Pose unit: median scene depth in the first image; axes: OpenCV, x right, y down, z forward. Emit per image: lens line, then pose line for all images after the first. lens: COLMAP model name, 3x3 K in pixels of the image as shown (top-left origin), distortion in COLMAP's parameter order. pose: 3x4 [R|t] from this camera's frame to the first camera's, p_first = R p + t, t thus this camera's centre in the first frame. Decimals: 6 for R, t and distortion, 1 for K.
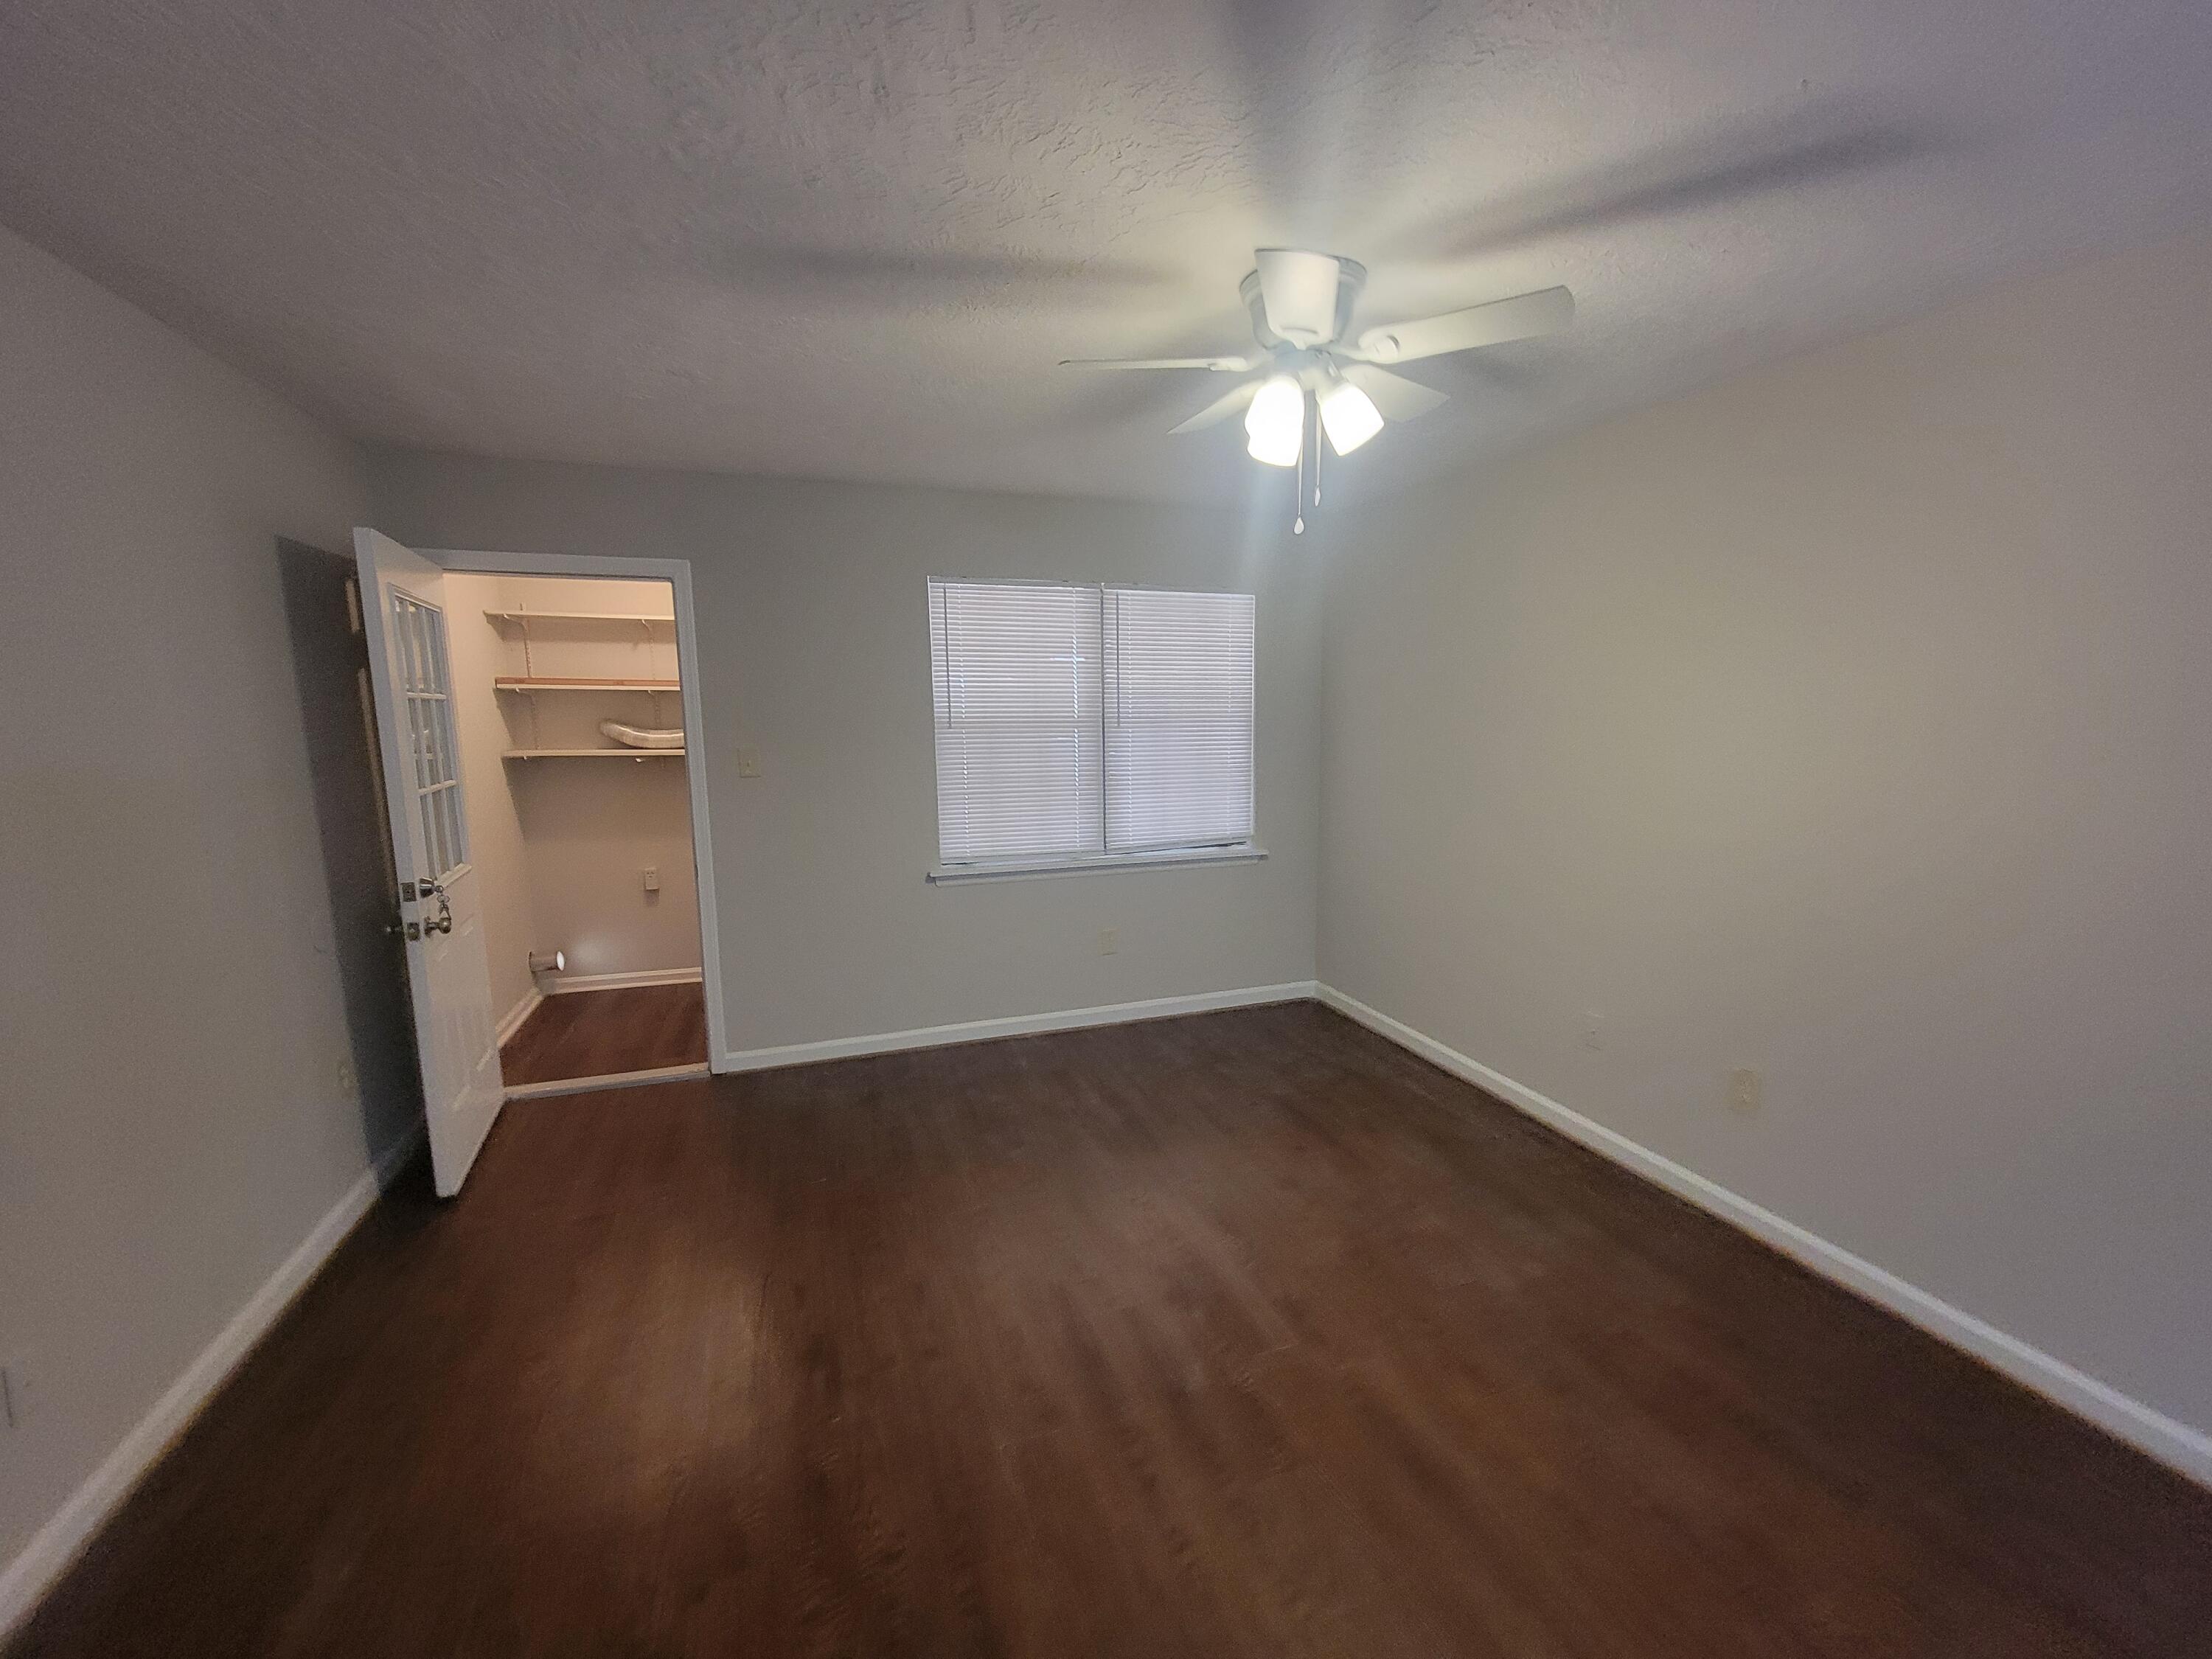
lens RADIAL K [[902.2, 0, 1095.4], [0, 902.2, 842.2], [0, 0, 1]] dist [-0.003259, -0.000847]
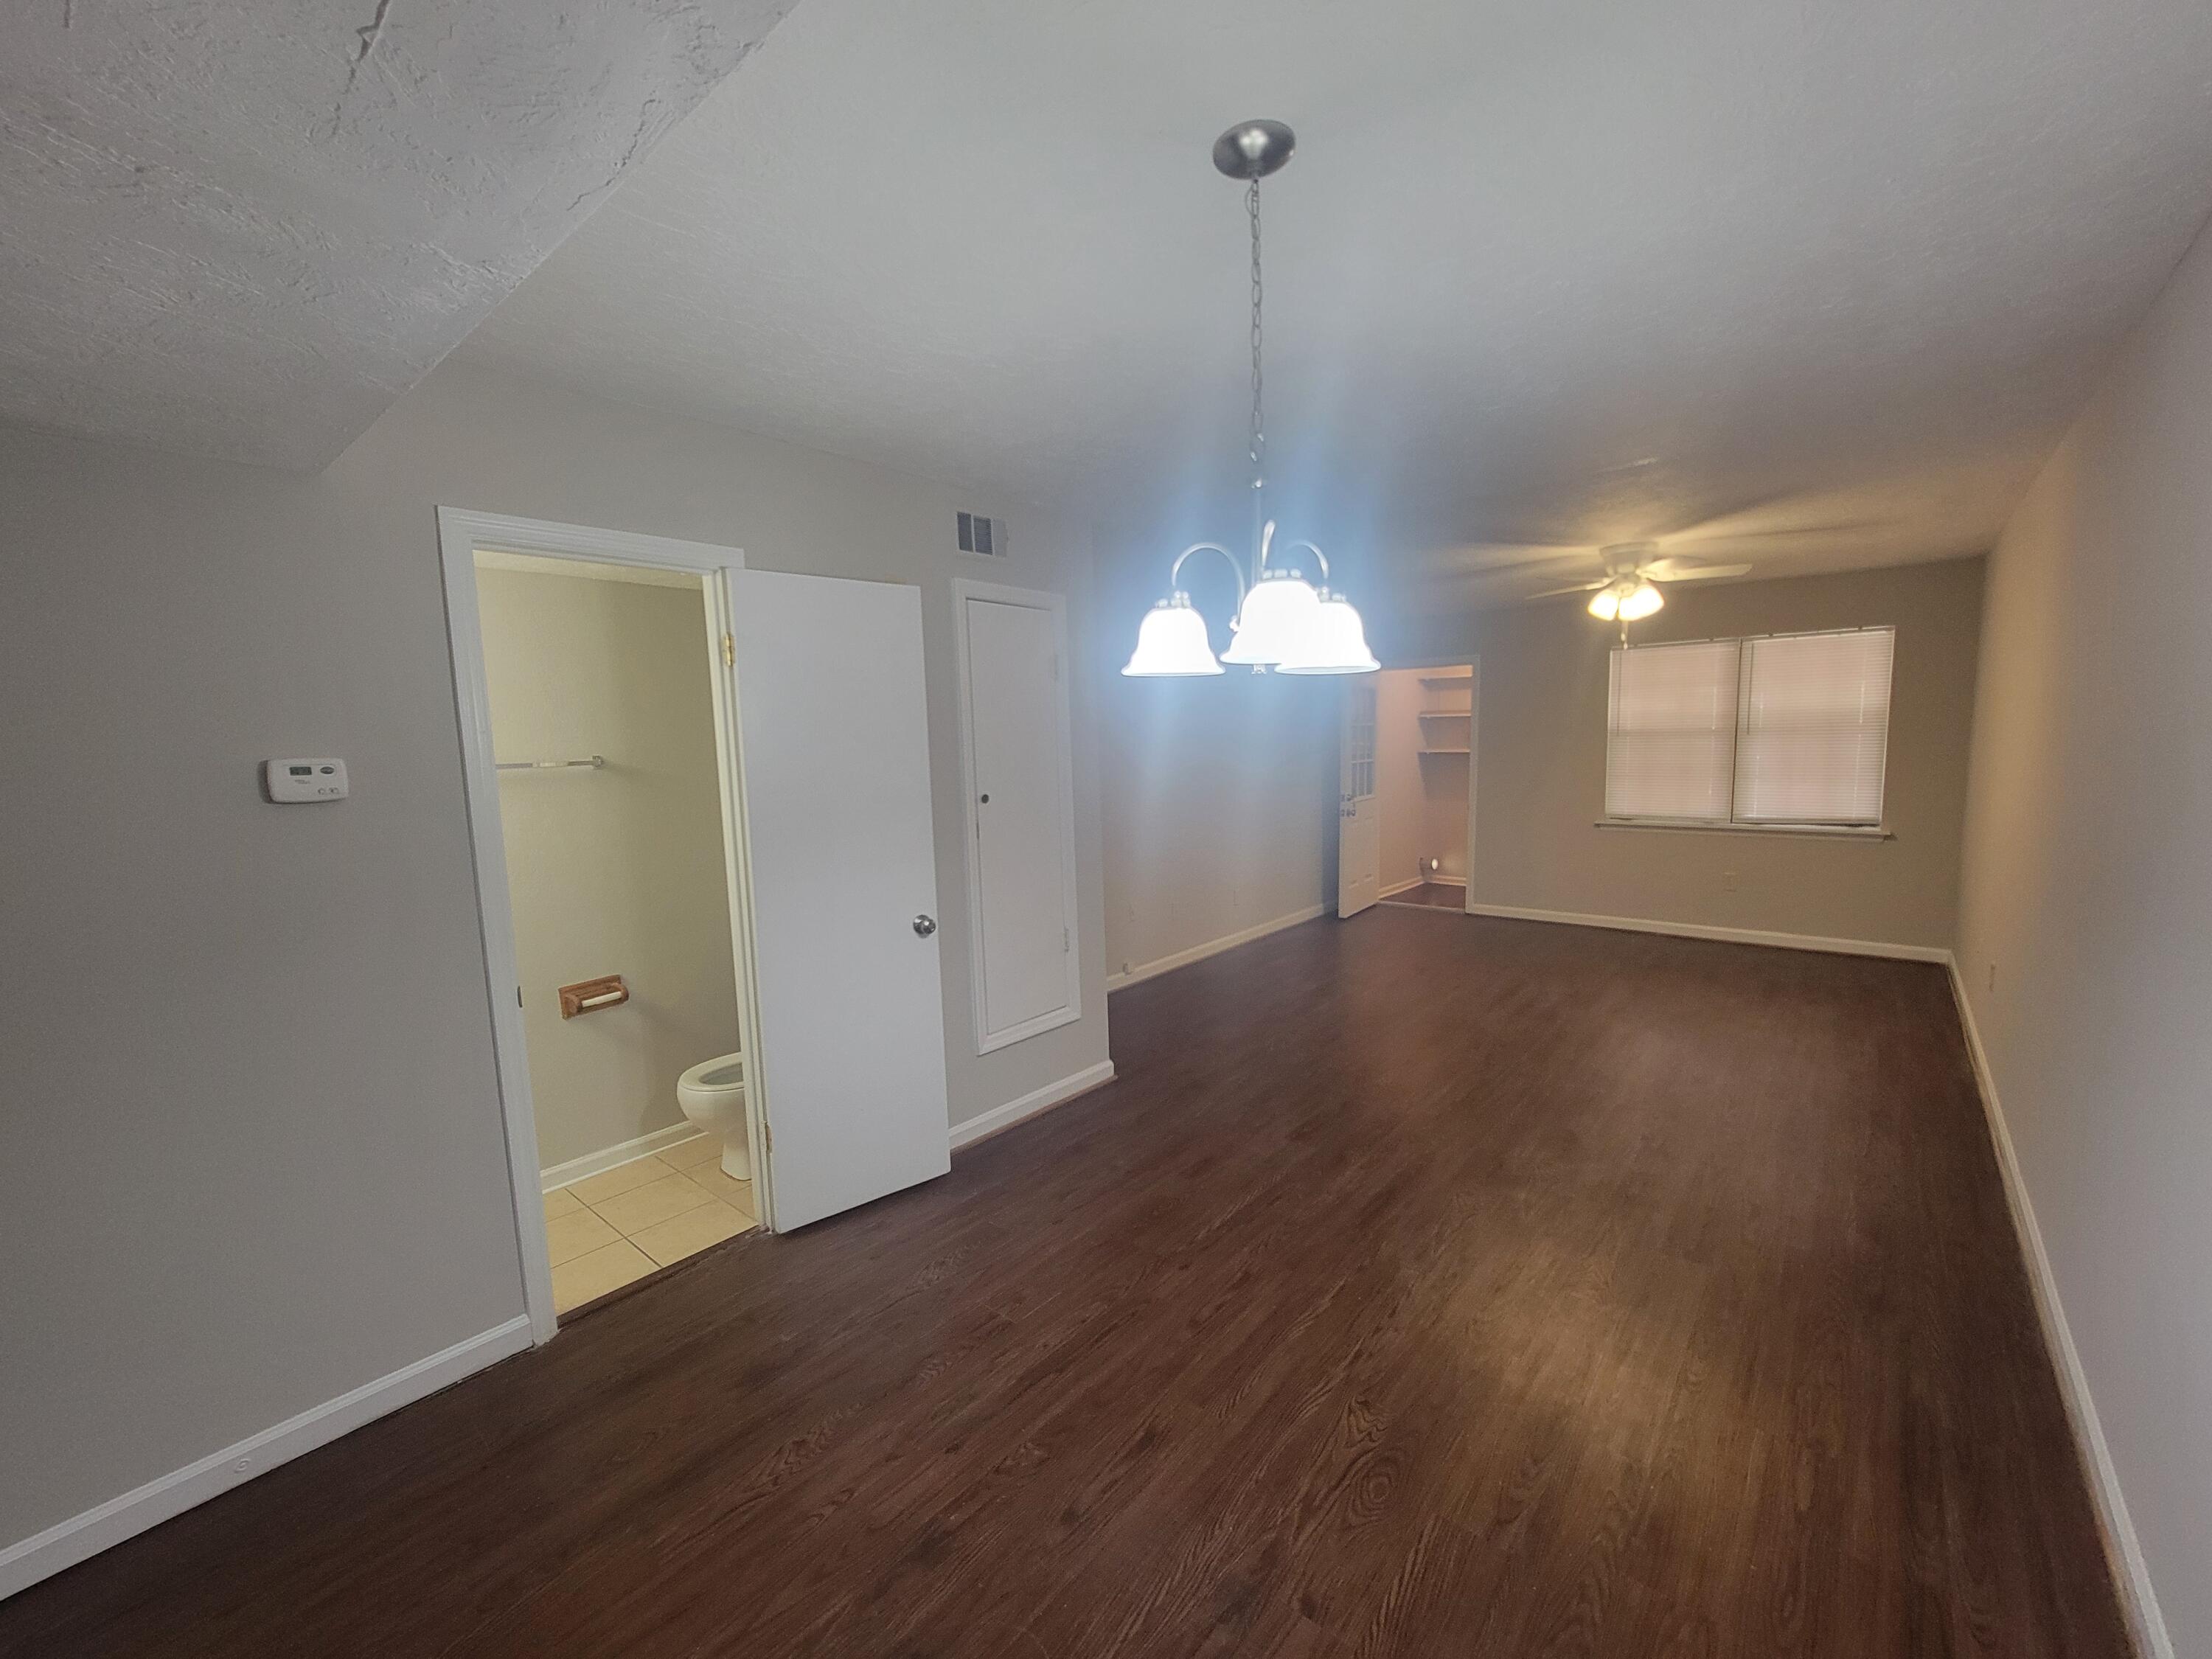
lens RADIAL K [[902.2, 0, 1102.3], [0, 902.2, 833.1], [0, 0, 1]] dist [-0.003259, -0.000847]
pose [[0.507252, 0.087952, -0.857298, 0.762129], [-0.103912, 0.993763, 0.040469, 0.080012], [0.855510, 0.068555, 0.513228, -0.630924]]
